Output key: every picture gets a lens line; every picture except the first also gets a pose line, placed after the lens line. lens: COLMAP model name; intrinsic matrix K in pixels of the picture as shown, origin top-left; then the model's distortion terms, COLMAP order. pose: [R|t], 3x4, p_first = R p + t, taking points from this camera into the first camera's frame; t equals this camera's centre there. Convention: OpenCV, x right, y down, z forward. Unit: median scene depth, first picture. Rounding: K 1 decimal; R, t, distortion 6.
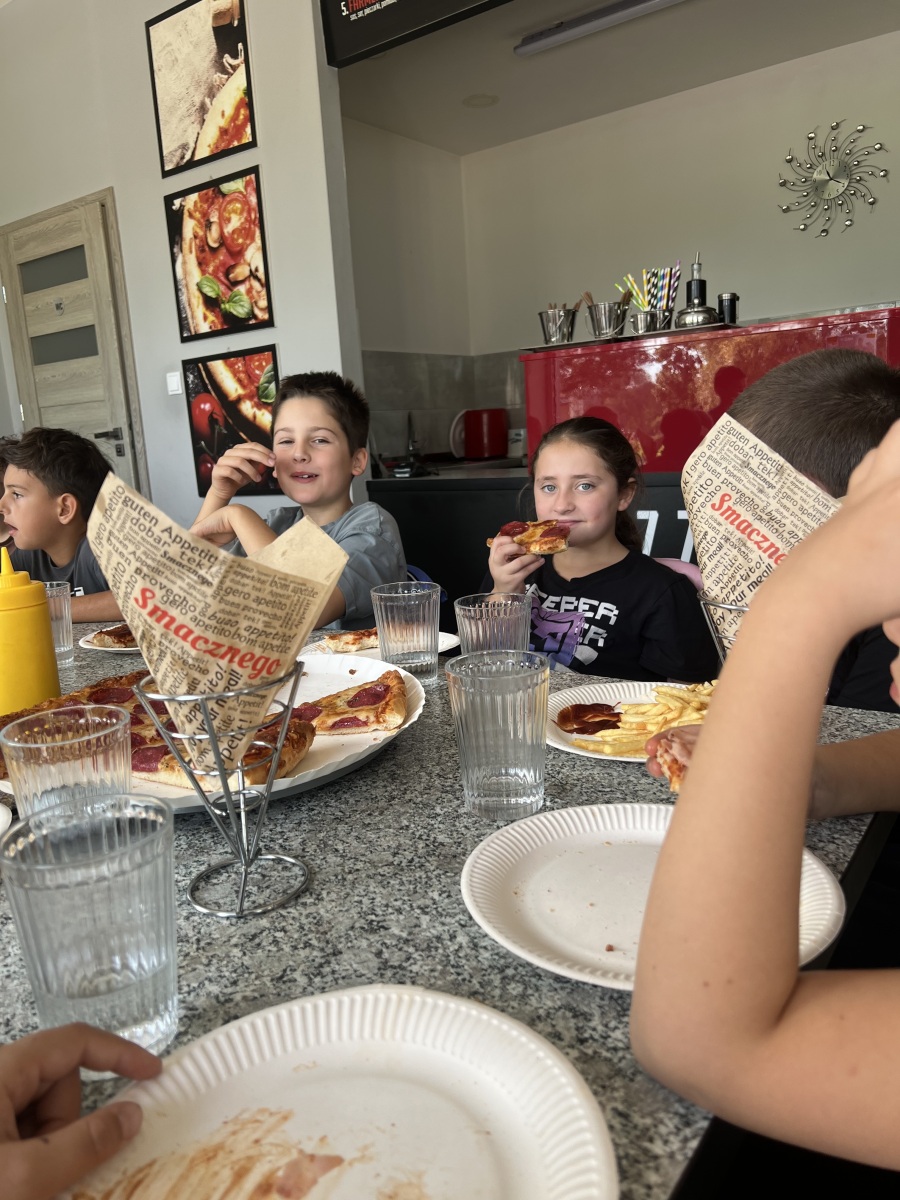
lens RADIAL K [[899.0, 0, 448.6], [0, 899.0, 594.5], [0, 0, 1]] dist [0.042390, -0.050775]
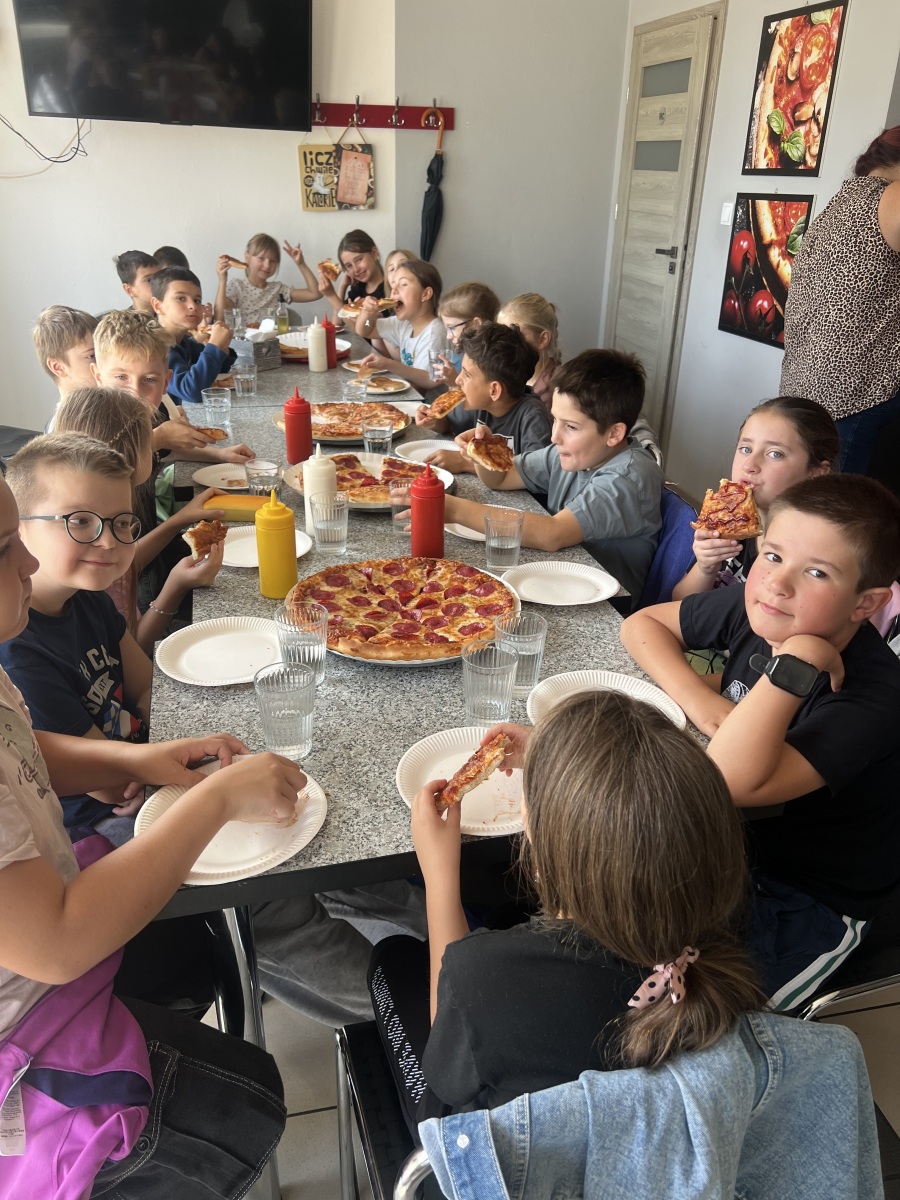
lens RADIAL K [[899.0, 0, 447.6], [0, 899.0, 603.8], [0, 0, 1]] dist [0.042390, -0.050775]
pose [[0.758940, 0.351393, -0.548209, 0.198583], [-0.180952, 0.922547, 0.340828, -0.125434], [0.625513, -0.159469, 0.763743, -0.080233]]
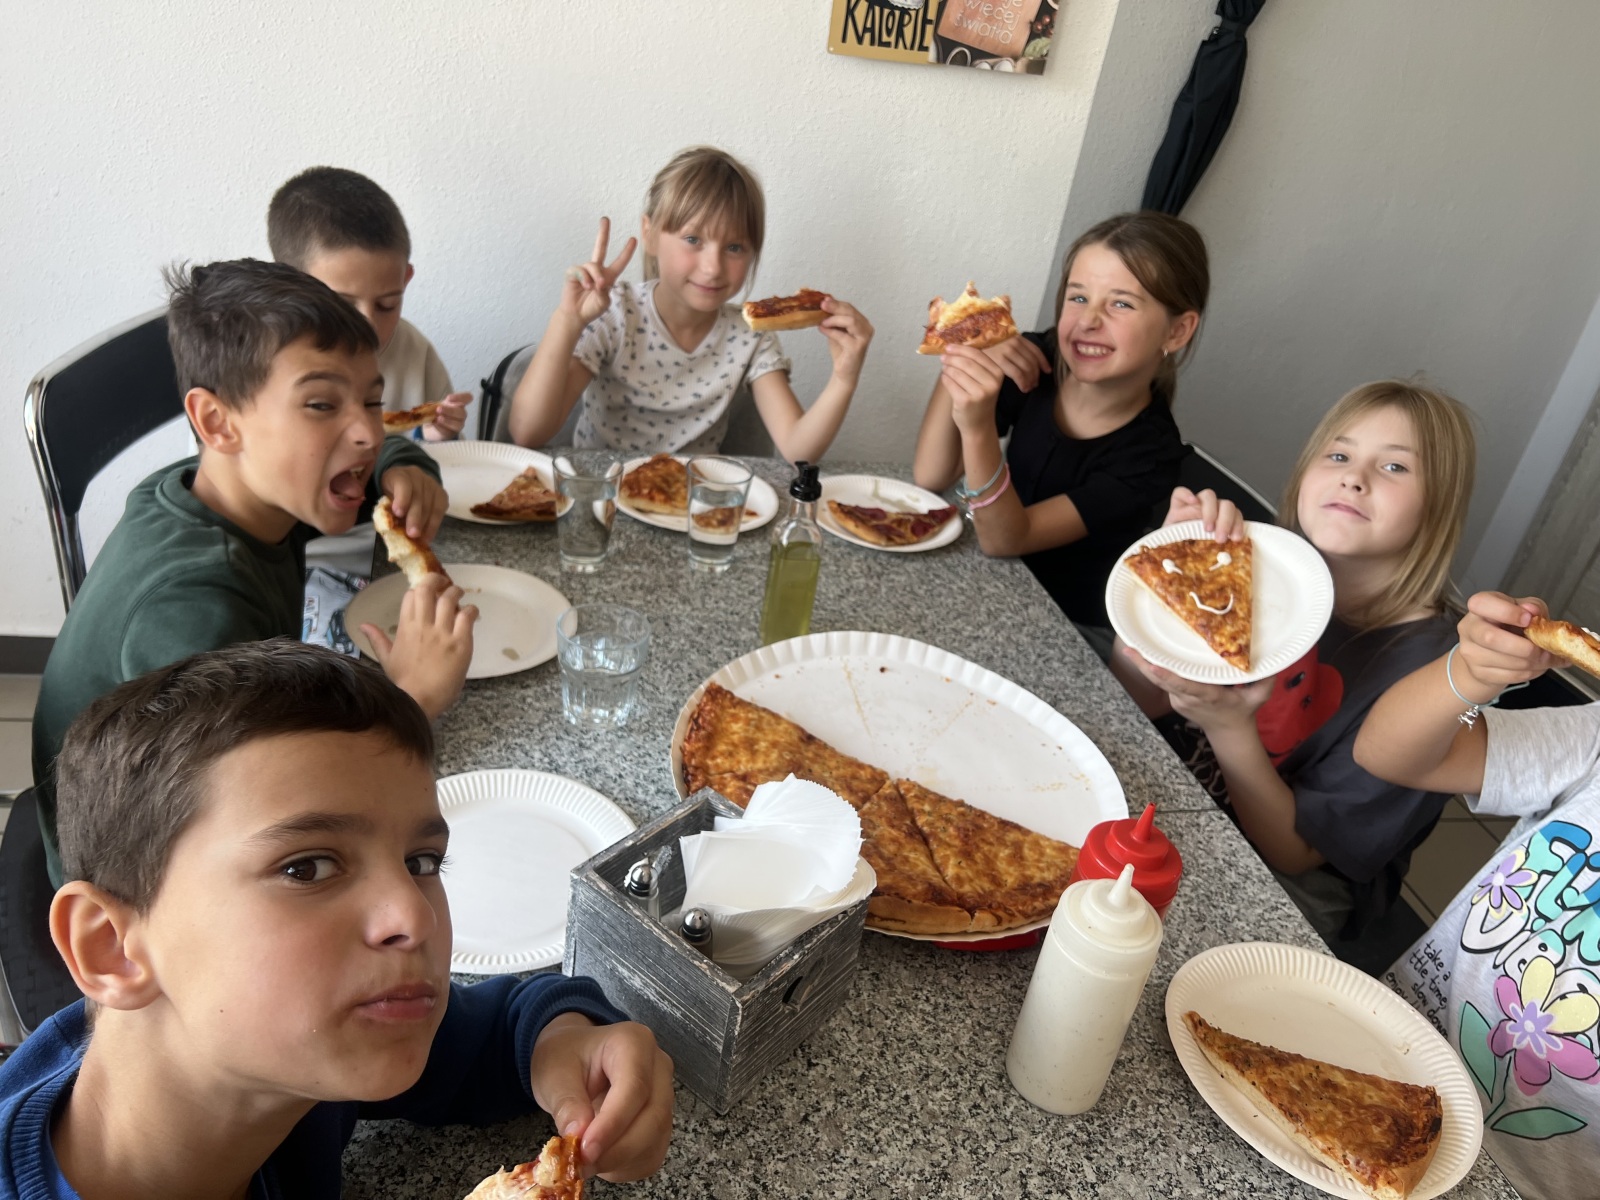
lens RADIAL K [[1198.7, 0, 808.3], [0, 1198.7, 596.5], [0, 0, 1]] dist [0.042390, -0.050775]
pose [[0.736982, 0.516798, -0.435635, -0.556351], [-0.328098, 0.837015, 0.437902, -0.198272], [0.590940, -0.179795, 0.786425, 0.432889]]
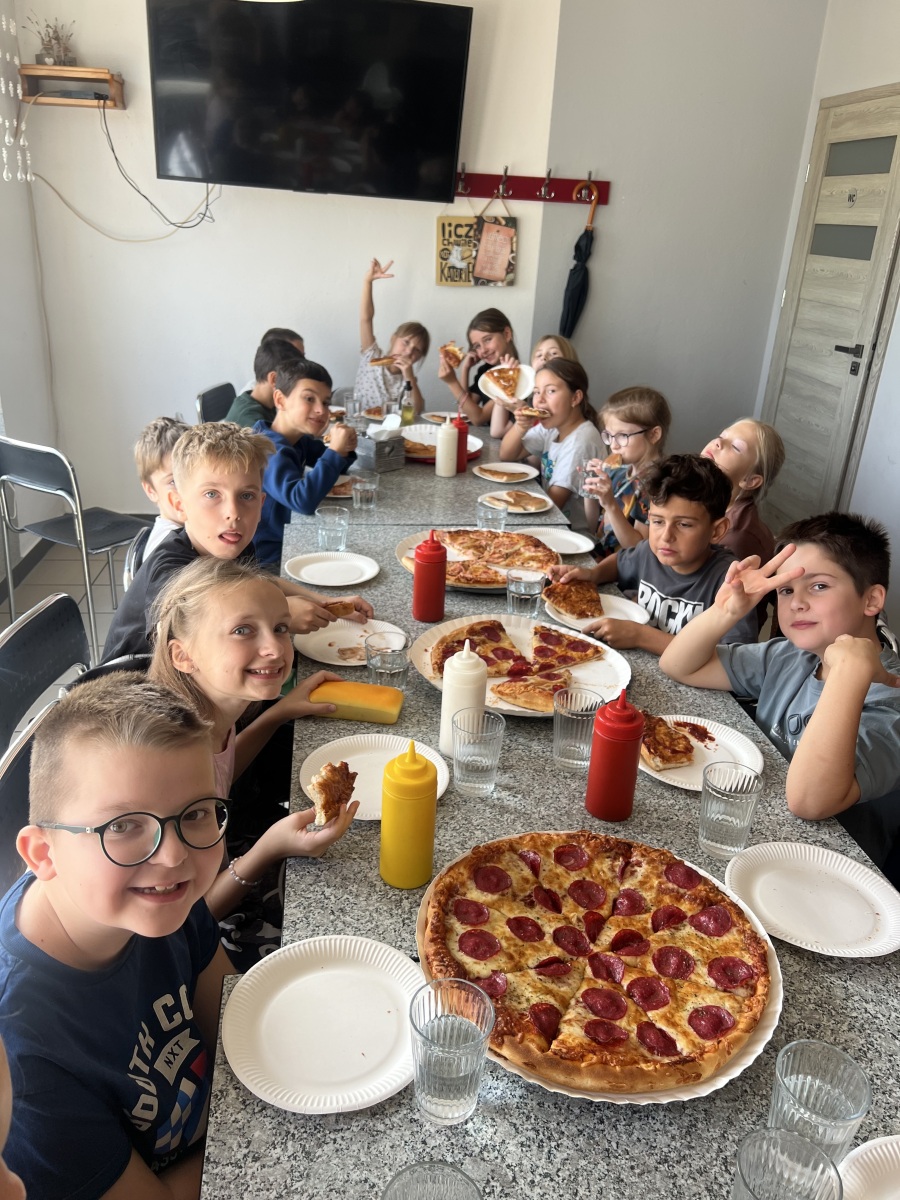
lens RADIAL K [[899.0, 0, 443.5], [0, 899.0, 599.4], [0, 0, 1]] dist [0.042390, -0.050775]
pose [[0.672561, 0.374071, -0.638539, 0.049172], [-0.222339, 0.925118, 0.307769, -0.152224], [0.705852, -0.065021, 0.705369, 0.013331]]
